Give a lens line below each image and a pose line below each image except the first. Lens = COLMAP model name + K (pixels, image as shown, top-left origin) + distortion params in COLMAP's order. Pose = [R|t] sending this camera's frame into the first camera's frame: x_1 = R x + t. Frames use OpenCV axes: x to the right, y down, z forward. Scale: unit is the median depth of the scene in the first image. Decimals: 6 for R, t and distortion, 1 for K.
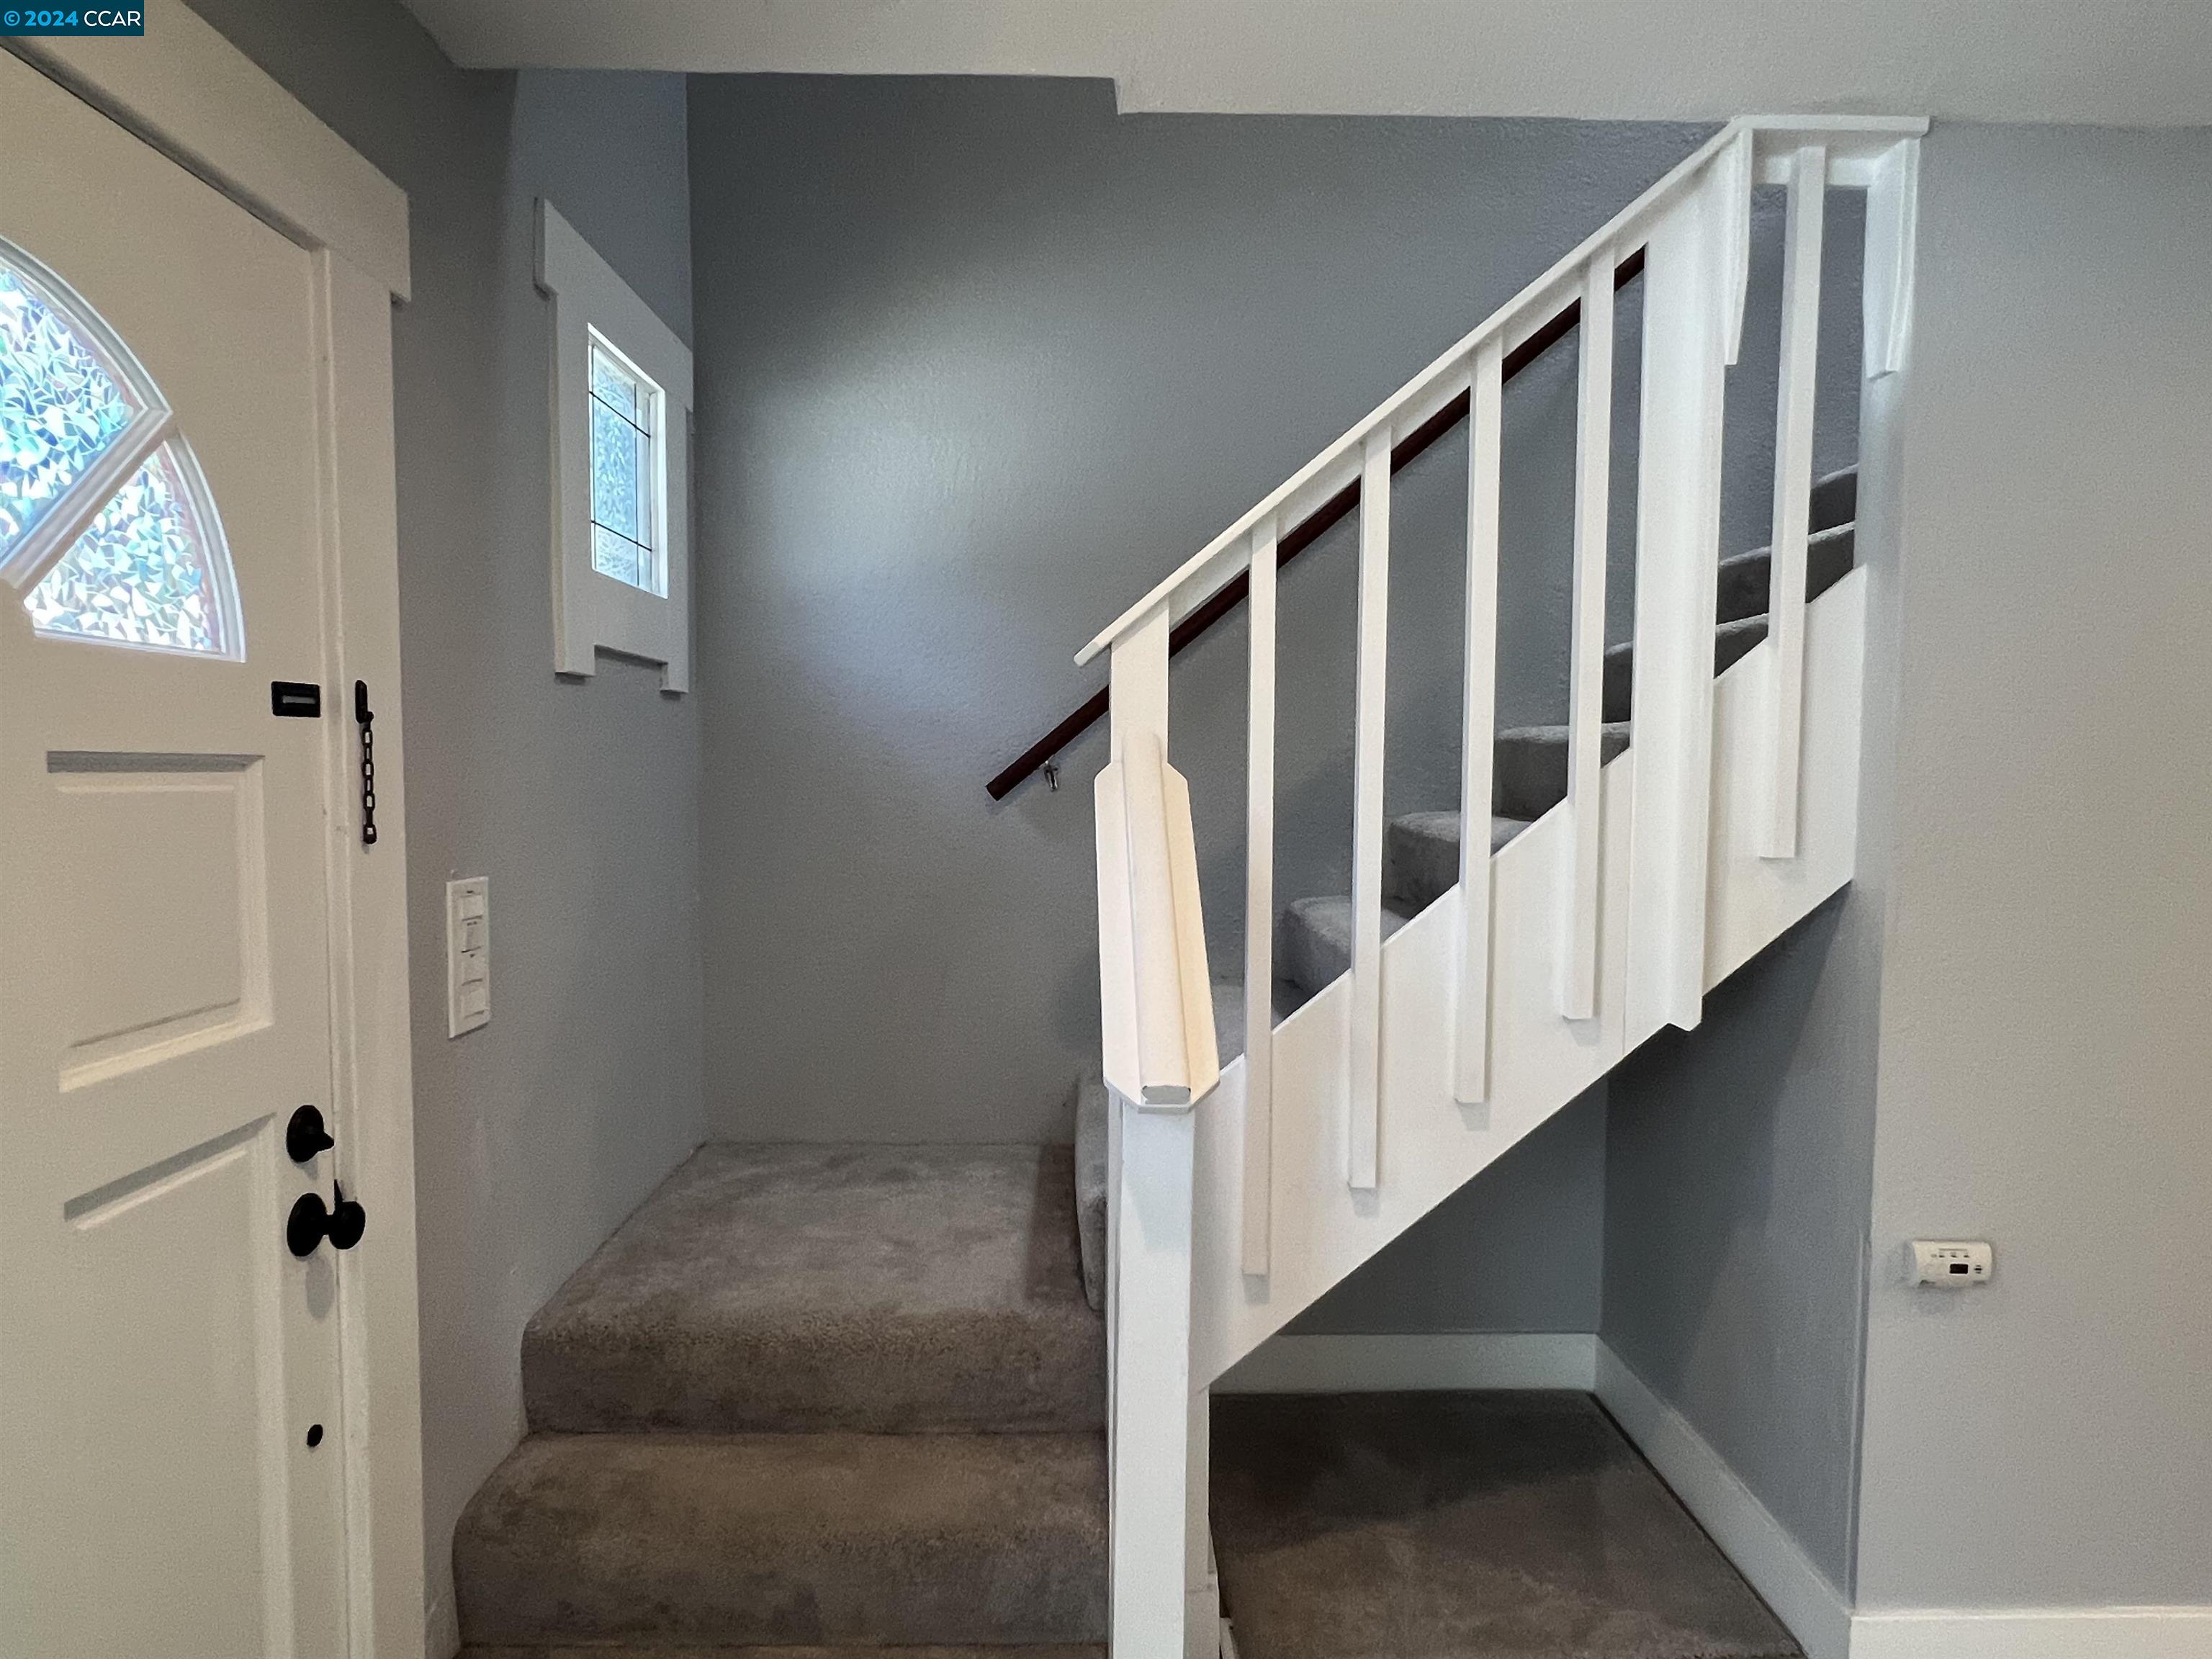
lens RADIAL K [[1334.5, 0, 1102.8], [0, 1334.5, 847.4], [0, 0, 1]] dist [-0.001605, -0.000971]
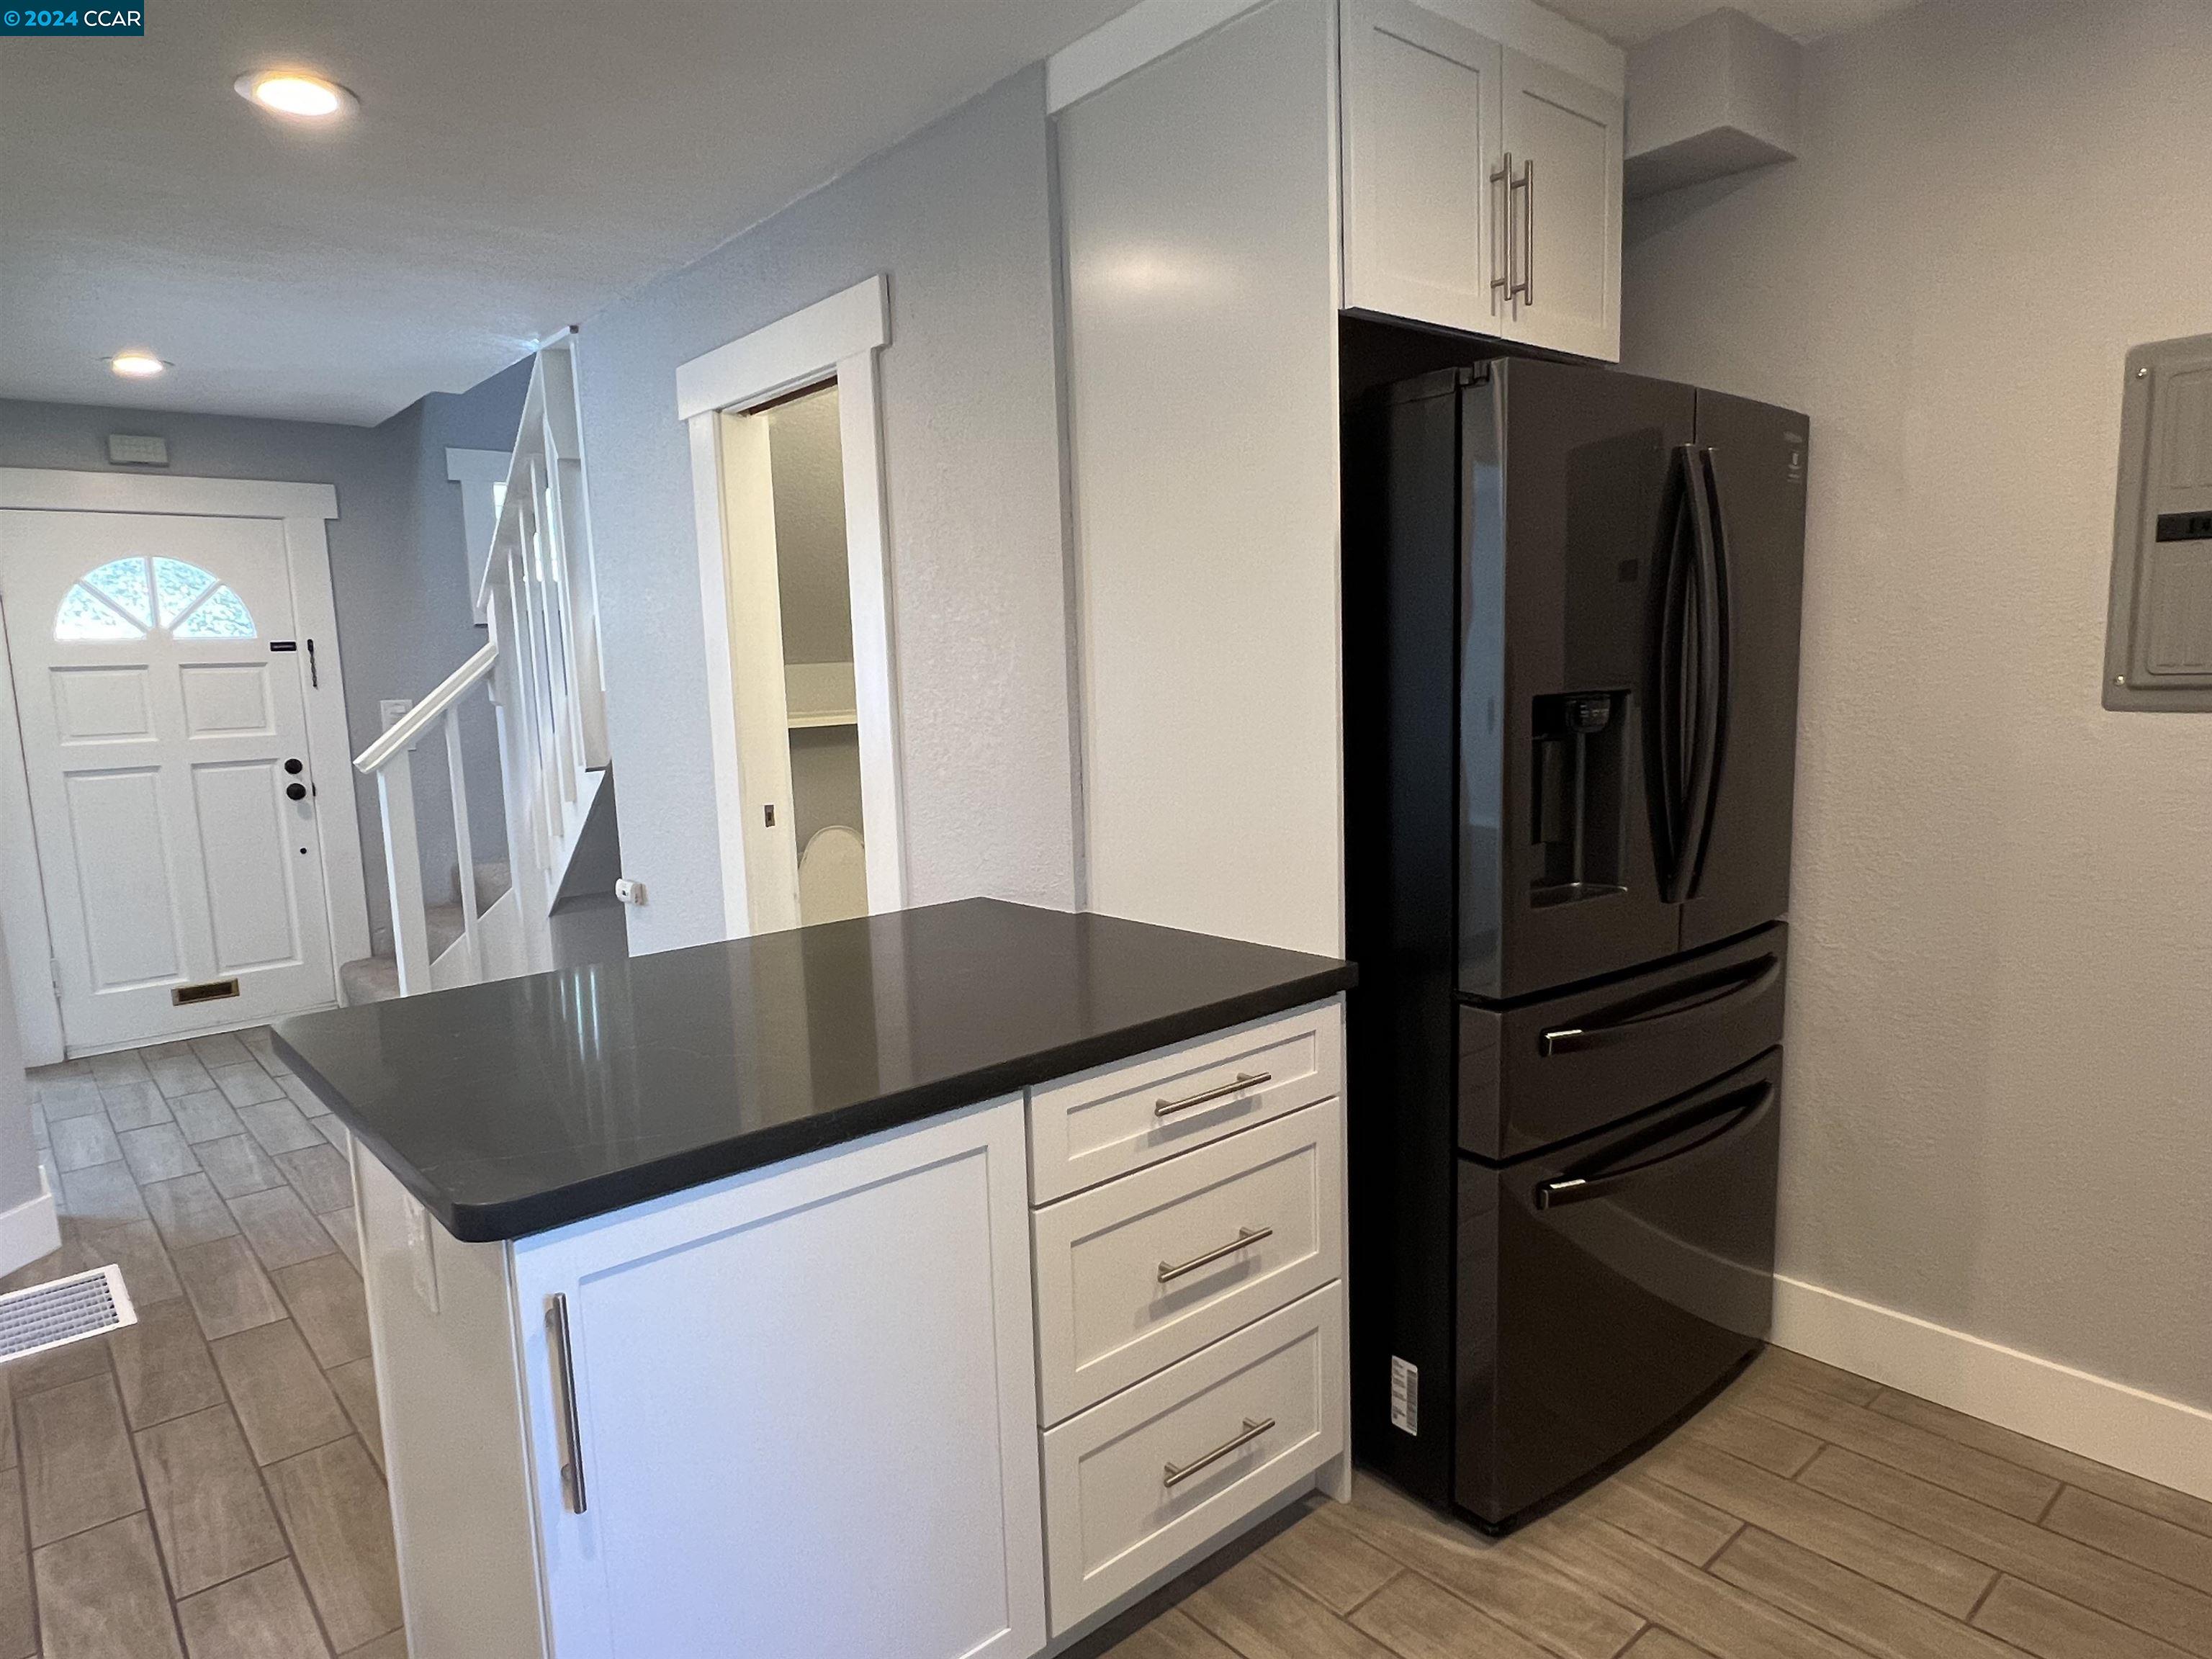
lens RADIAL K [[1334.5, 0, 1102.8], [0, 1334.5, 847.4], [0, 0, 1]] dist [-0.001605, -0.000971]
pose [[0.642620, 0.081659, -0.761821, 3.673387], [-0.011436, 0.995216, 0.097030, 0.056628], [0.766100, -0.053641, 0.640479, 0.353413]]
